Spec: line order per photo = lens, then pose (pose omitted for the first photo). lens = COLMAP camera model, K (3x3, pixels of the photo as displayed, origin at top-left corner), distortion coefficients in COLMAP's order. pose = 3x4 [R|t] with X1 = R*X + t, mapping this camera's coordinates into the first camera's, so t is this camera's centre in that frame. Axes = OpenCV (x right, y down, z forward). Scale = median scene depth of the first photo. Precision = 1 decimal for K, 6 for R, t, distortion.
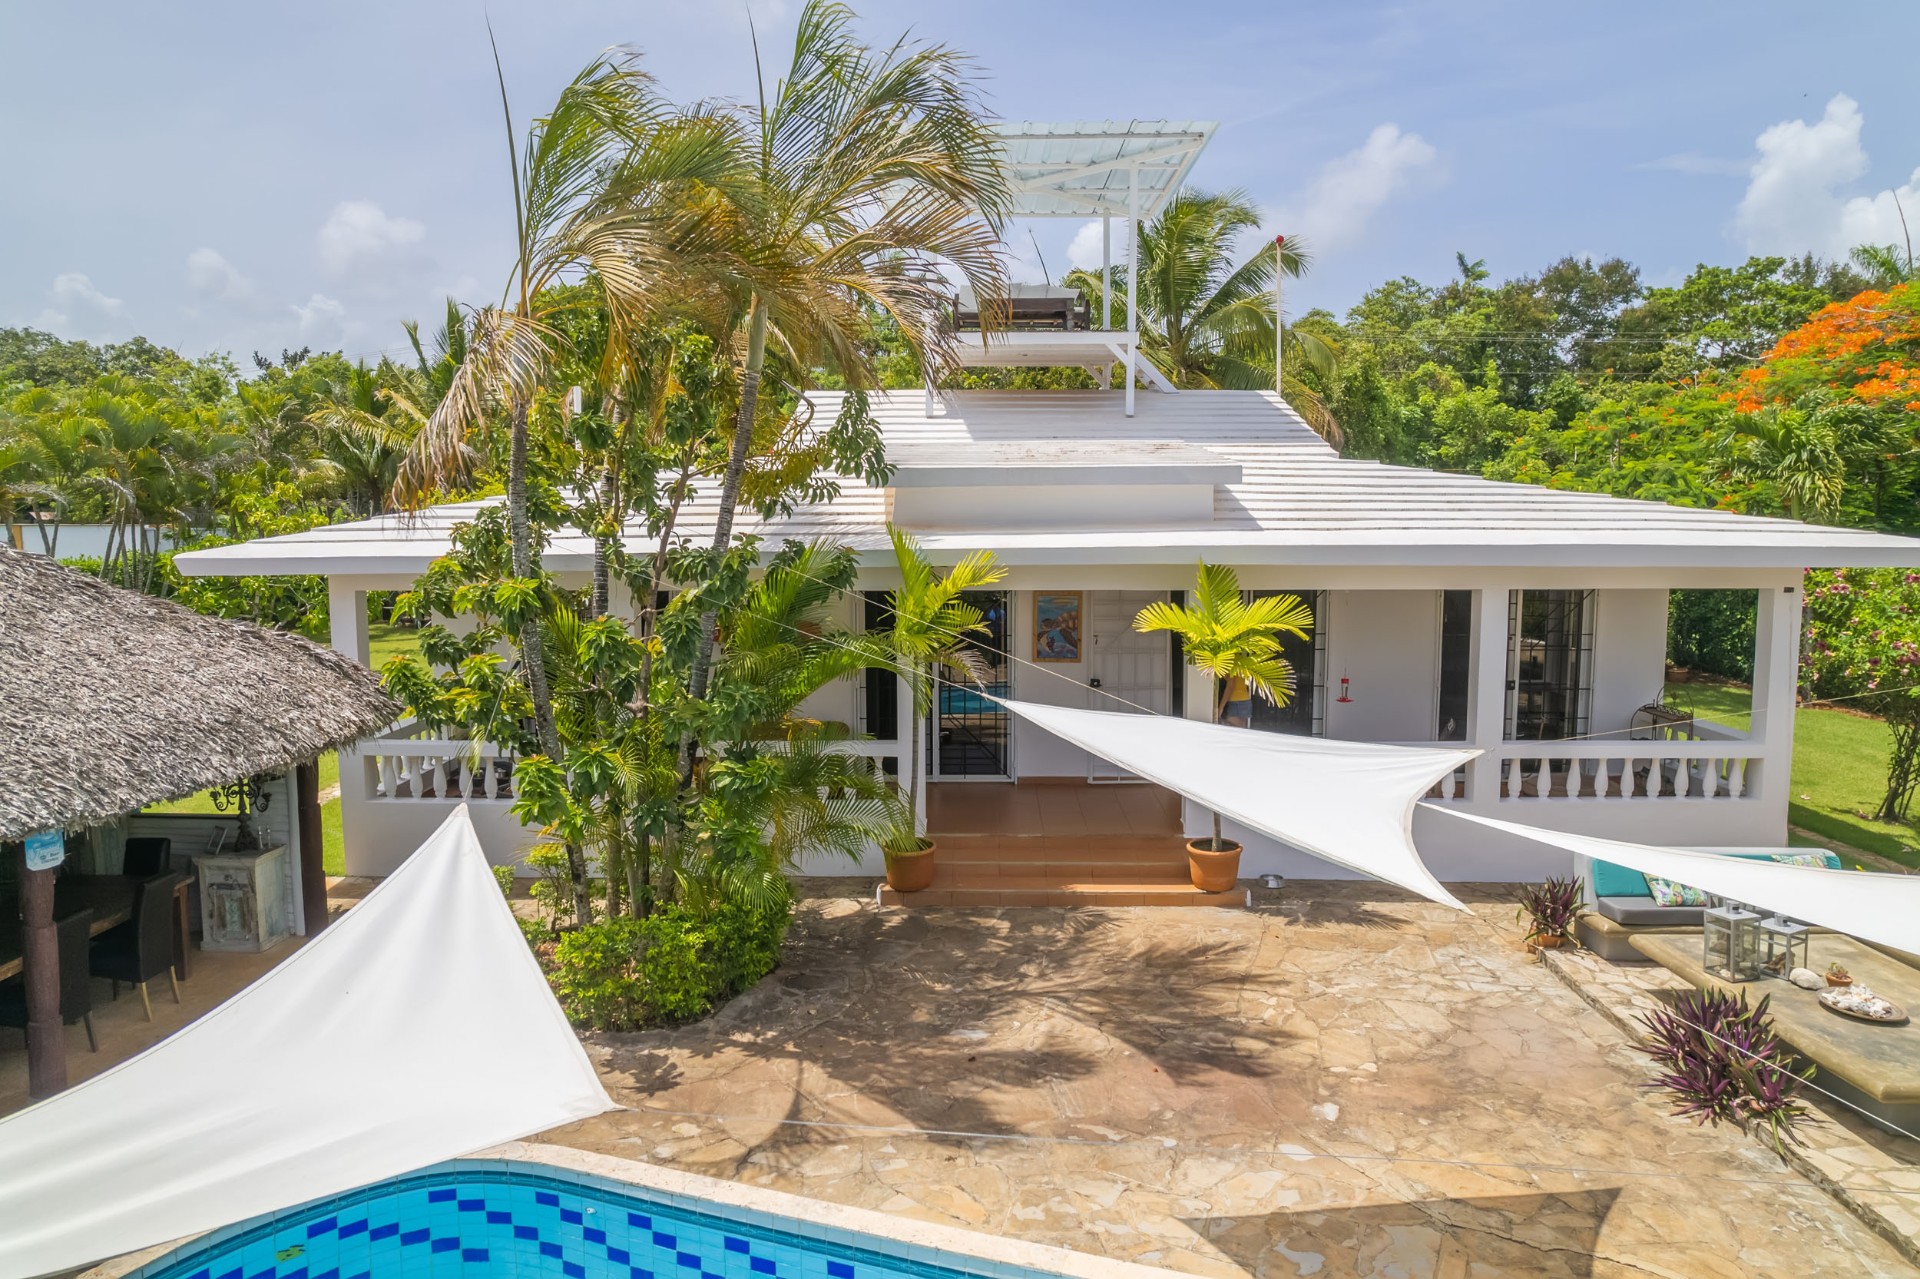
lens RADIAL K [[1258.7, 0, 964.6], [0, 1258.7, 646.3], [0, 0, 1]] dist [-0.060627, 0.046041]
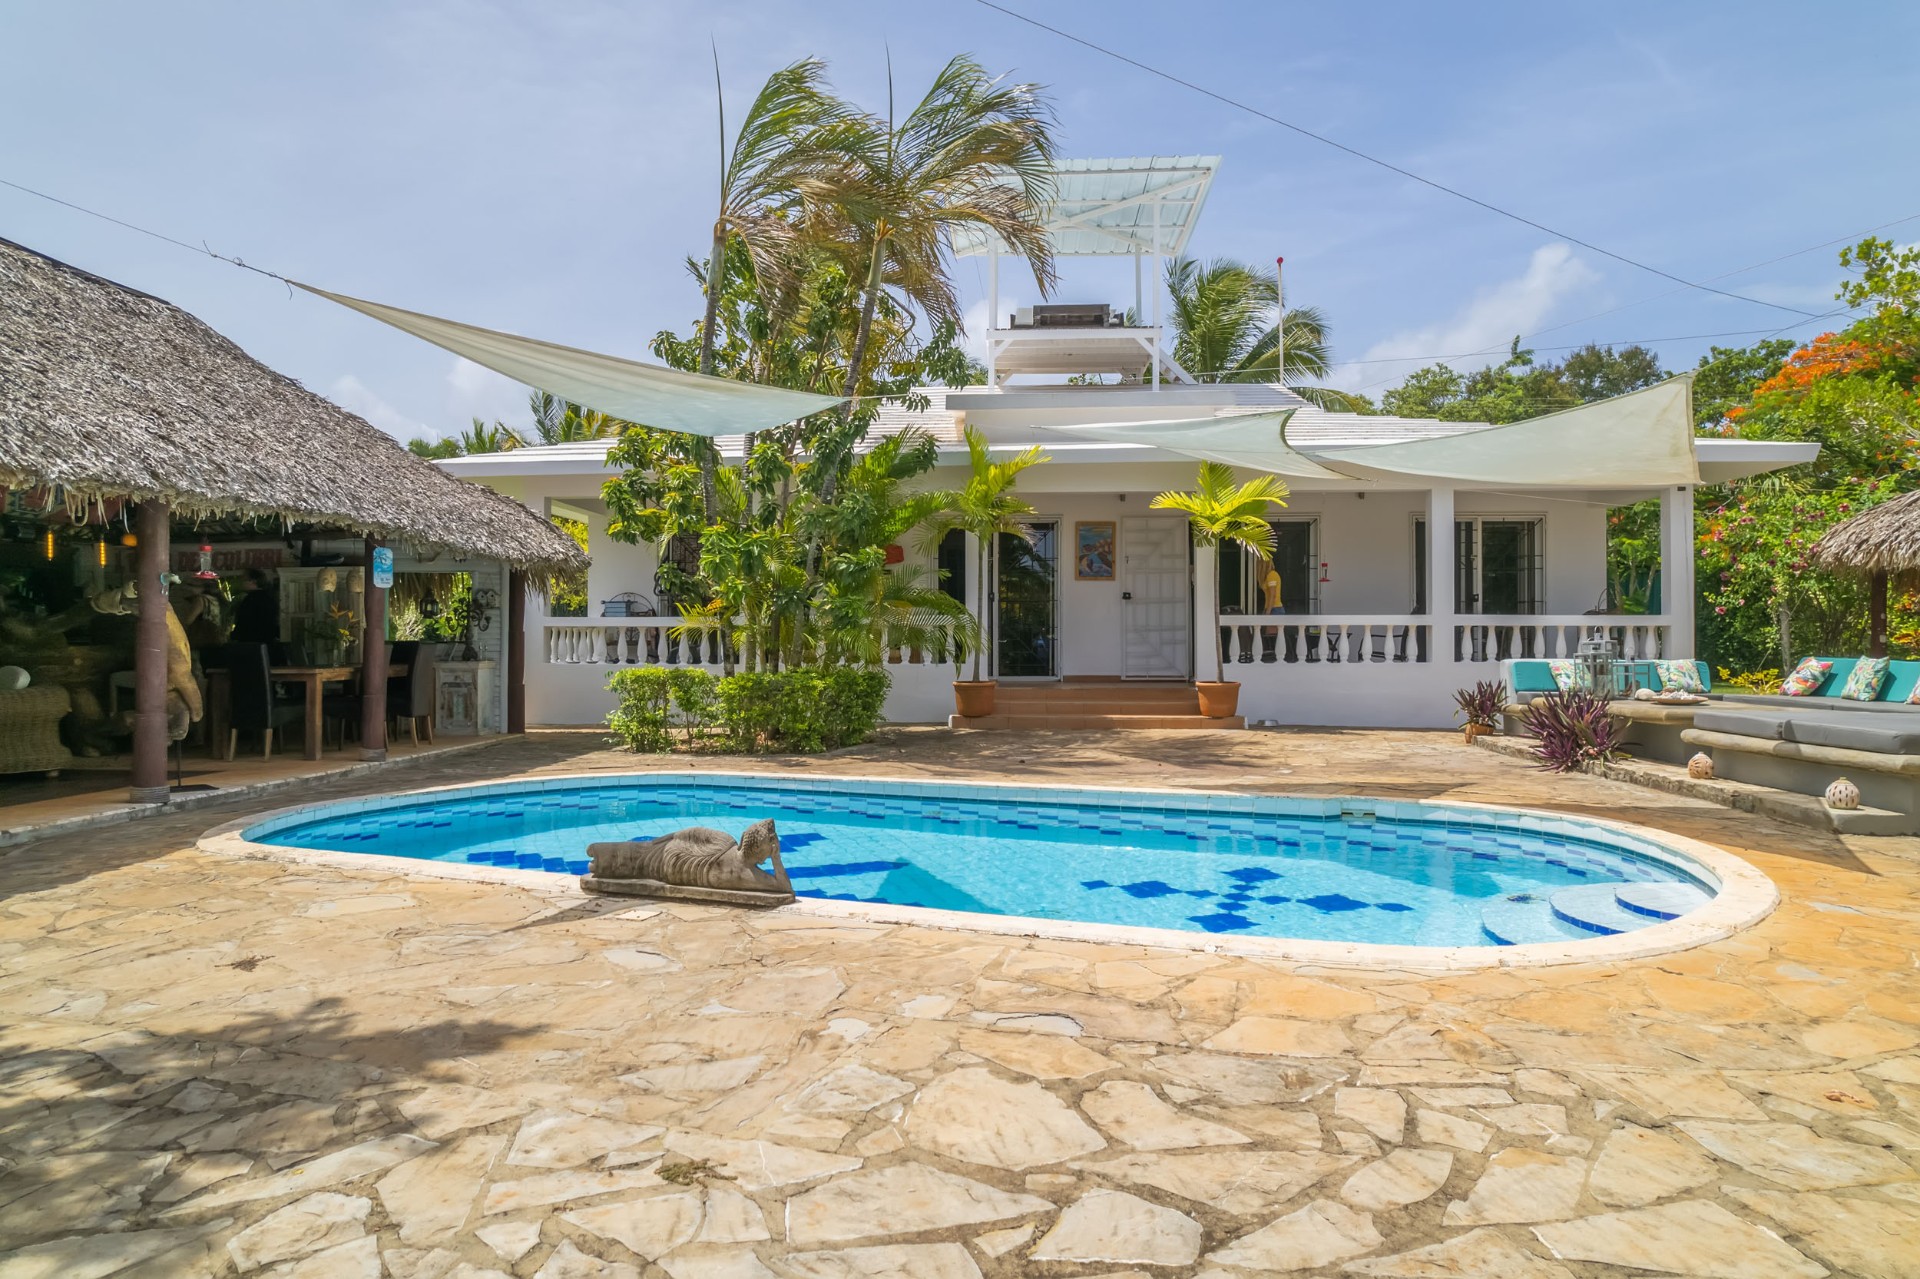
lens RADIAL K [[1258.7, 0, 966.9], [0, 1258.7, 621.8], [0, 0, 1]] dist [-0.060627, 0.046041]
pose [[0.999056, 0.000945, -0.043434, 0.002120], [-0.005929, 0.993375, -0.114767, 0.193630], [0.043038, 0.114916, 0.992442, -0.208552]]
